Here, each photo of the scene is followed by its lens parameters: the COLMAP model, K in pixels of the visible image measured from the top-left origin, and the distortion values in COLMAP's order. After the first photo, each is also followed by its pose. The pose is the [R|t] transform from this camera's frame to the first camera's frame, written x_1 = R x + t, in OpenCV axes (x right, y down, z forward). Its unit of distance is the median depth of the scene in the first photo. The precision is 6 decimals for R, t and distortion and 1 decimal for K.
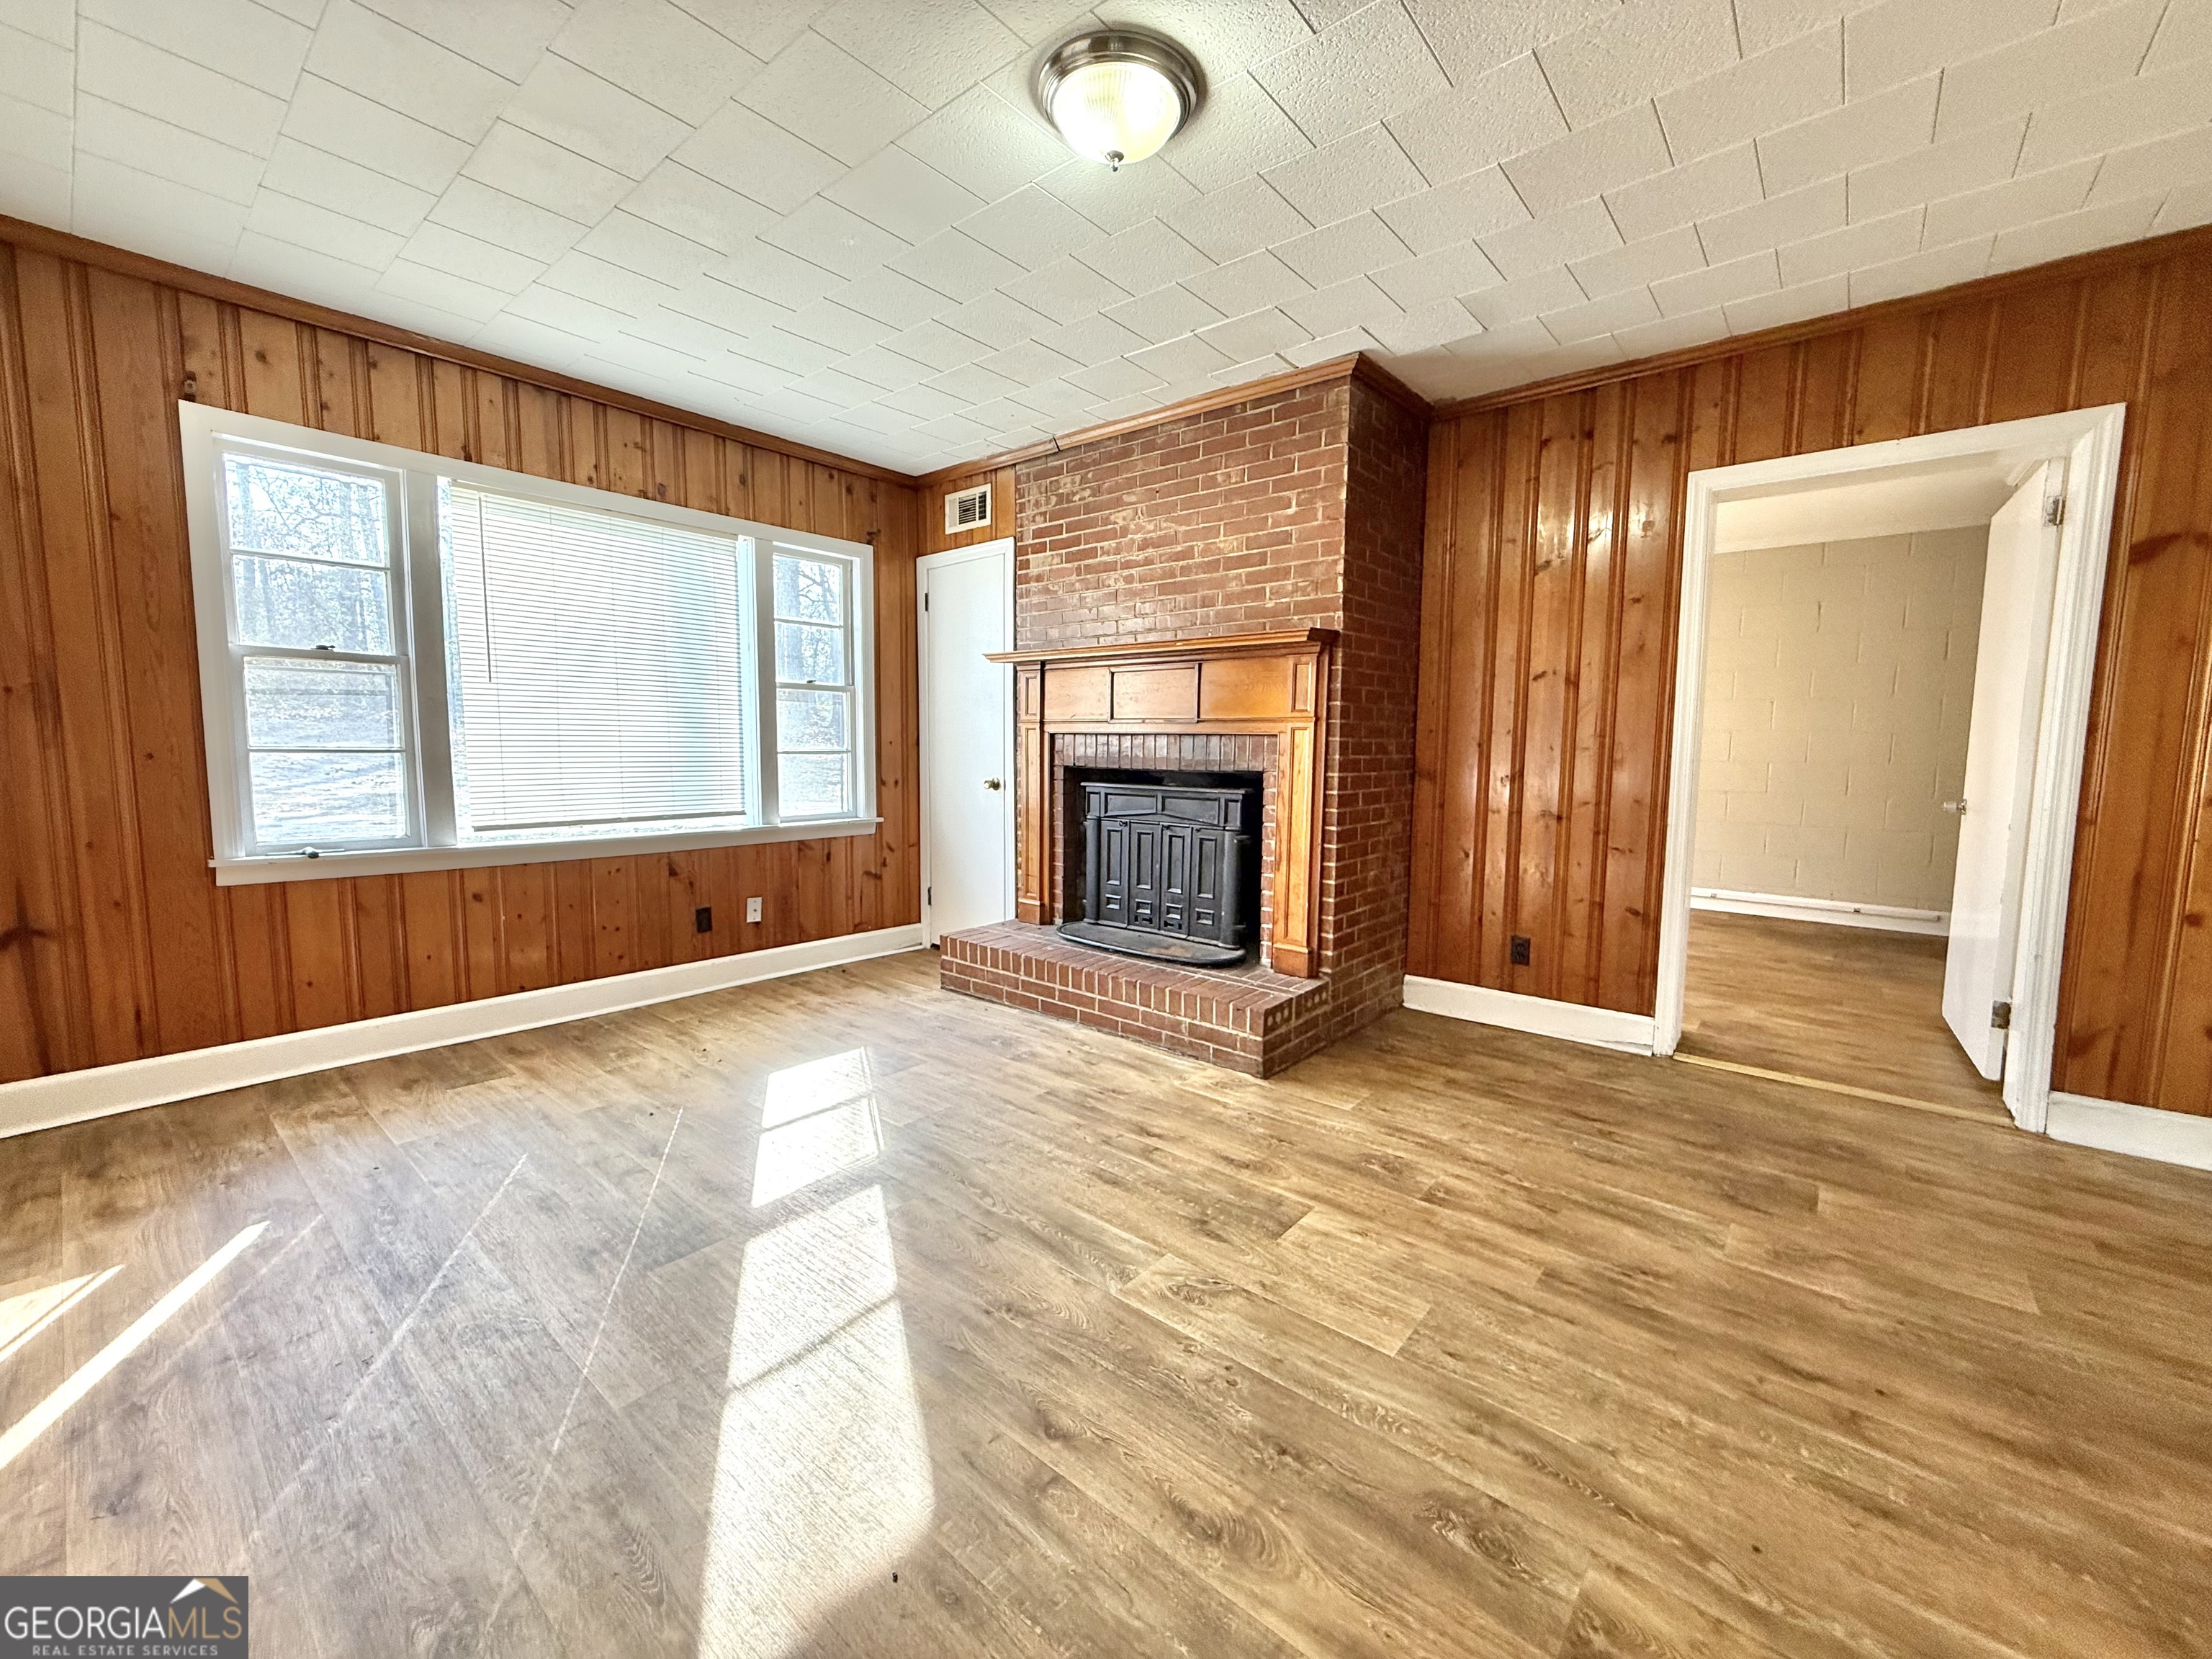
lens RADIAL K [[881.1, 0, 1097.9], [0, 881.1, 827.4], [0, 0, 1]] dist [-0.001503, 0.000318]
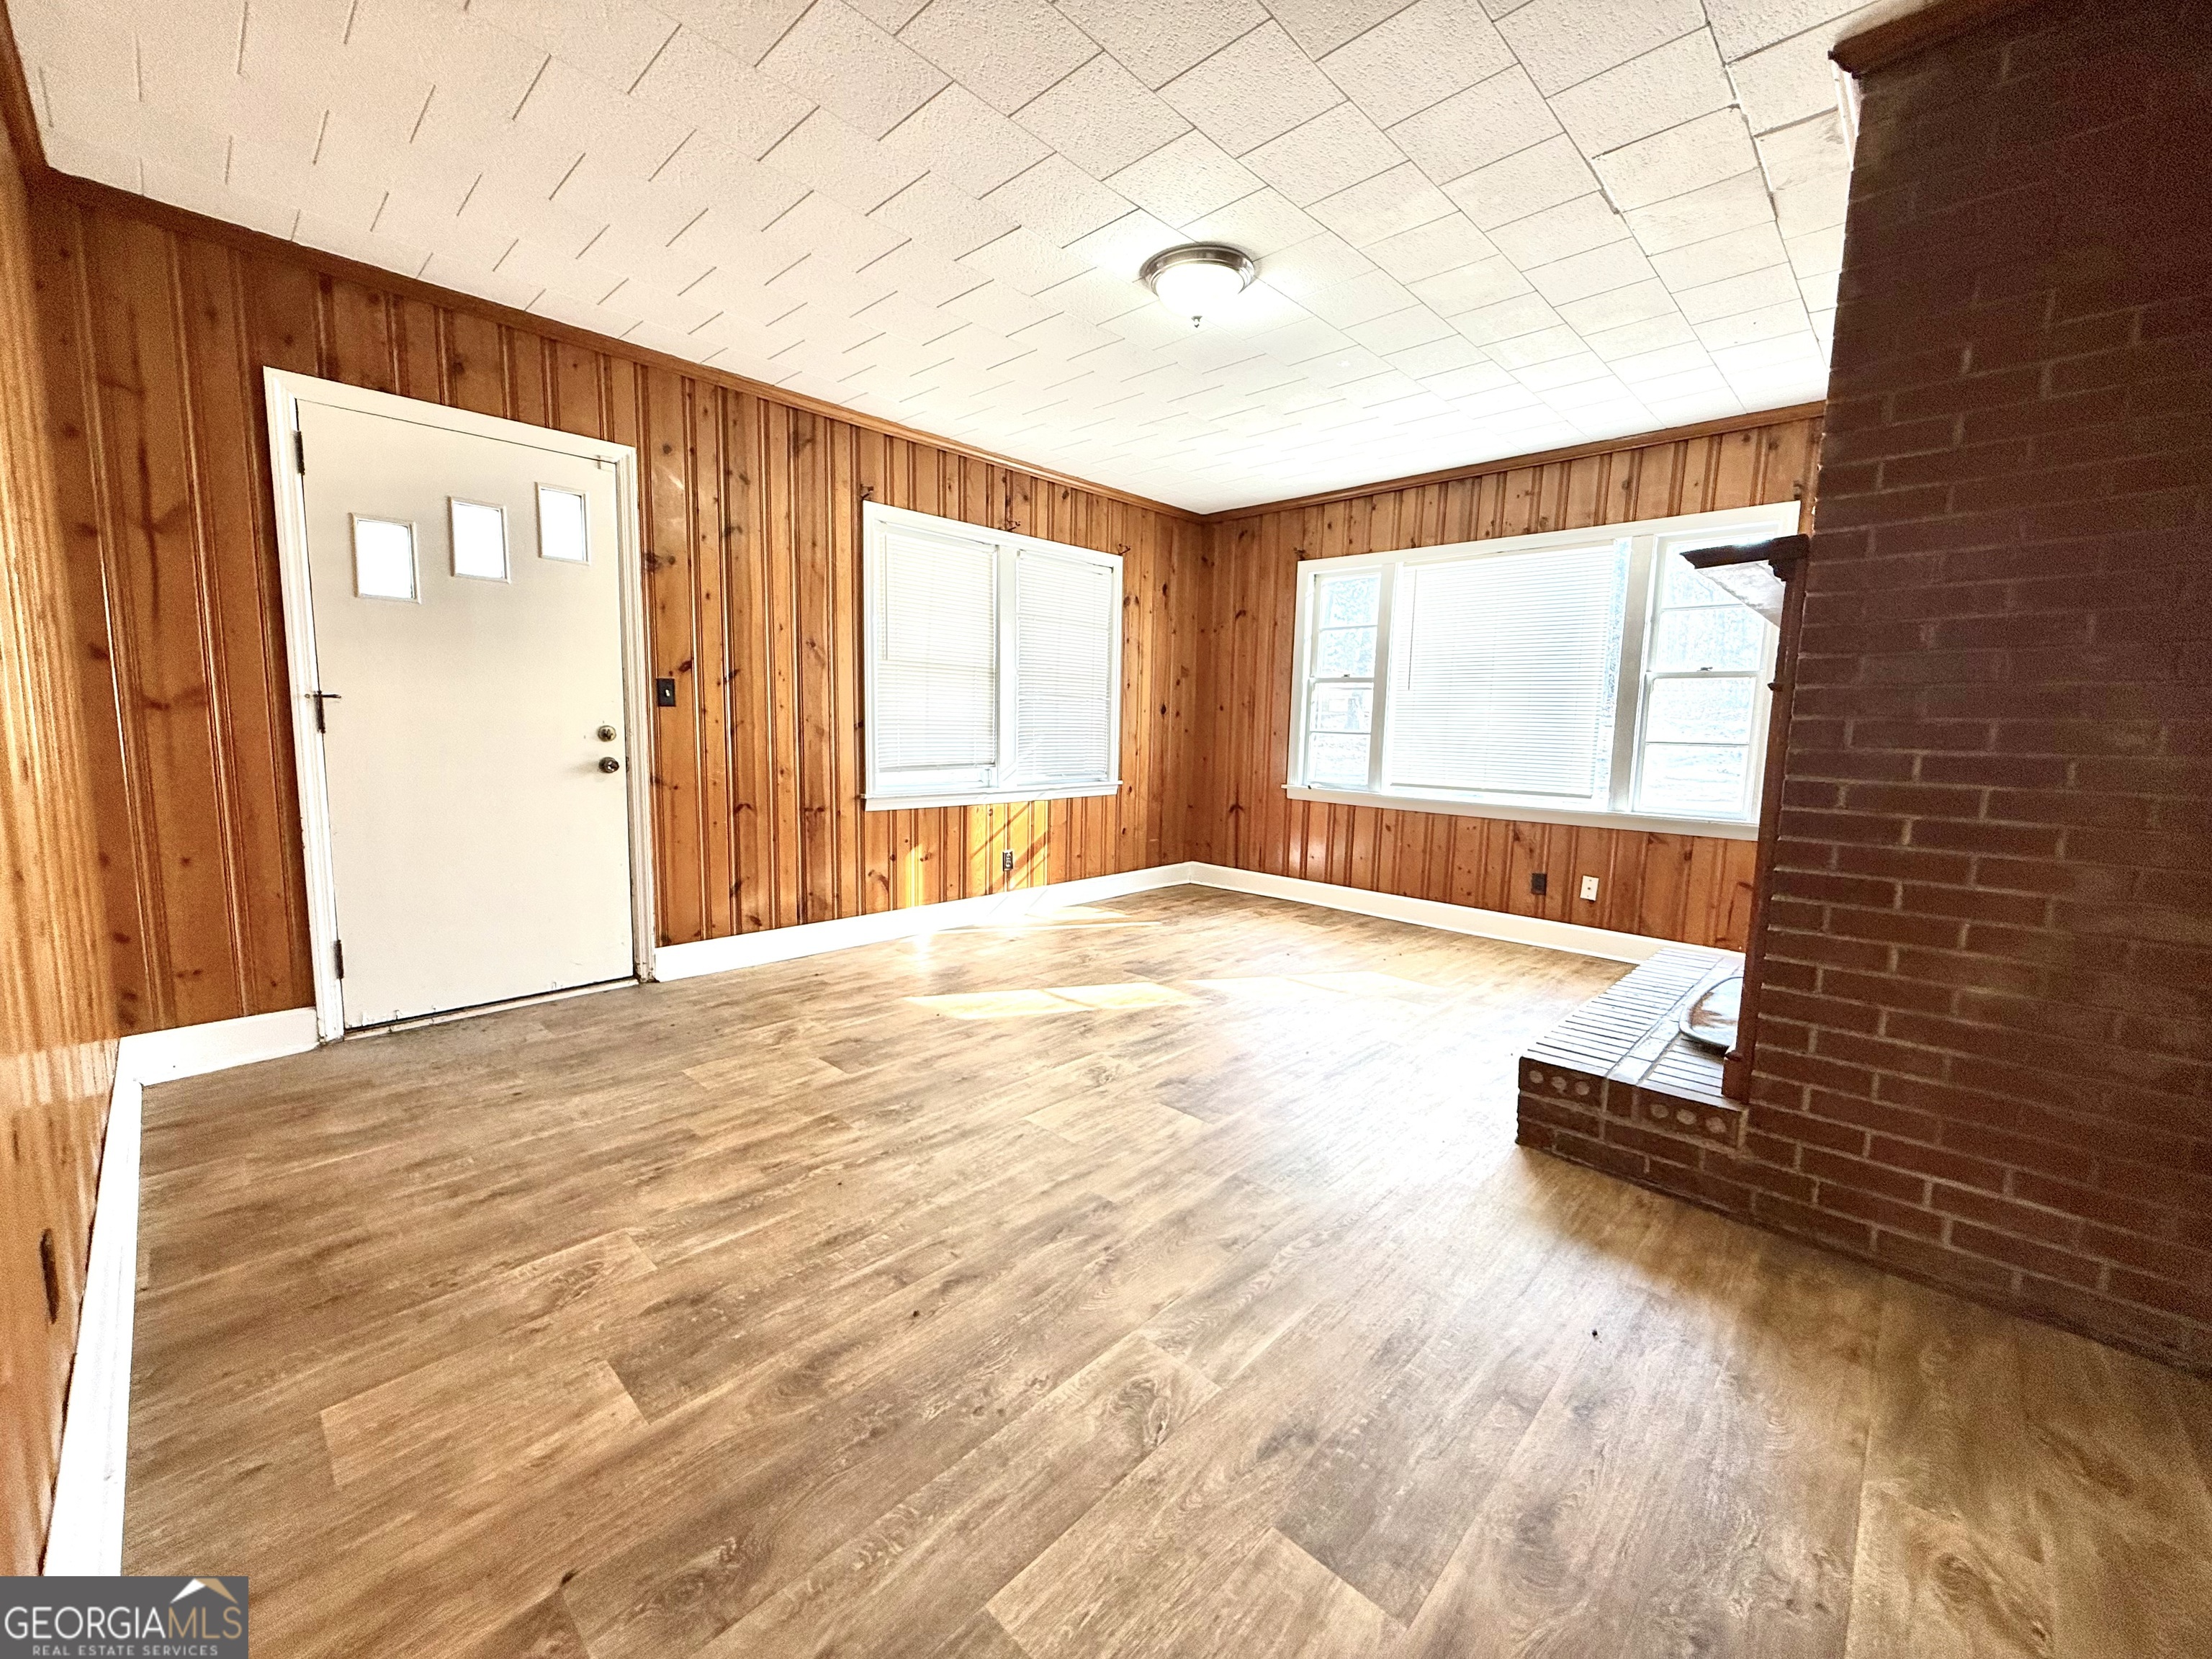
lens RADIAL K [[871.7, 0, 1103.2], [0, 871.7, 826.7], [0, 0, 1]] dist [-0.000401, 0.000196]
pose [[-0.049241, 0.107832, -0.992949, 1.199190], [-0.114464, 0.986996, 0.112862, -0.055995], [0.992206, 0.119214, -0.036258, 0.766200]]
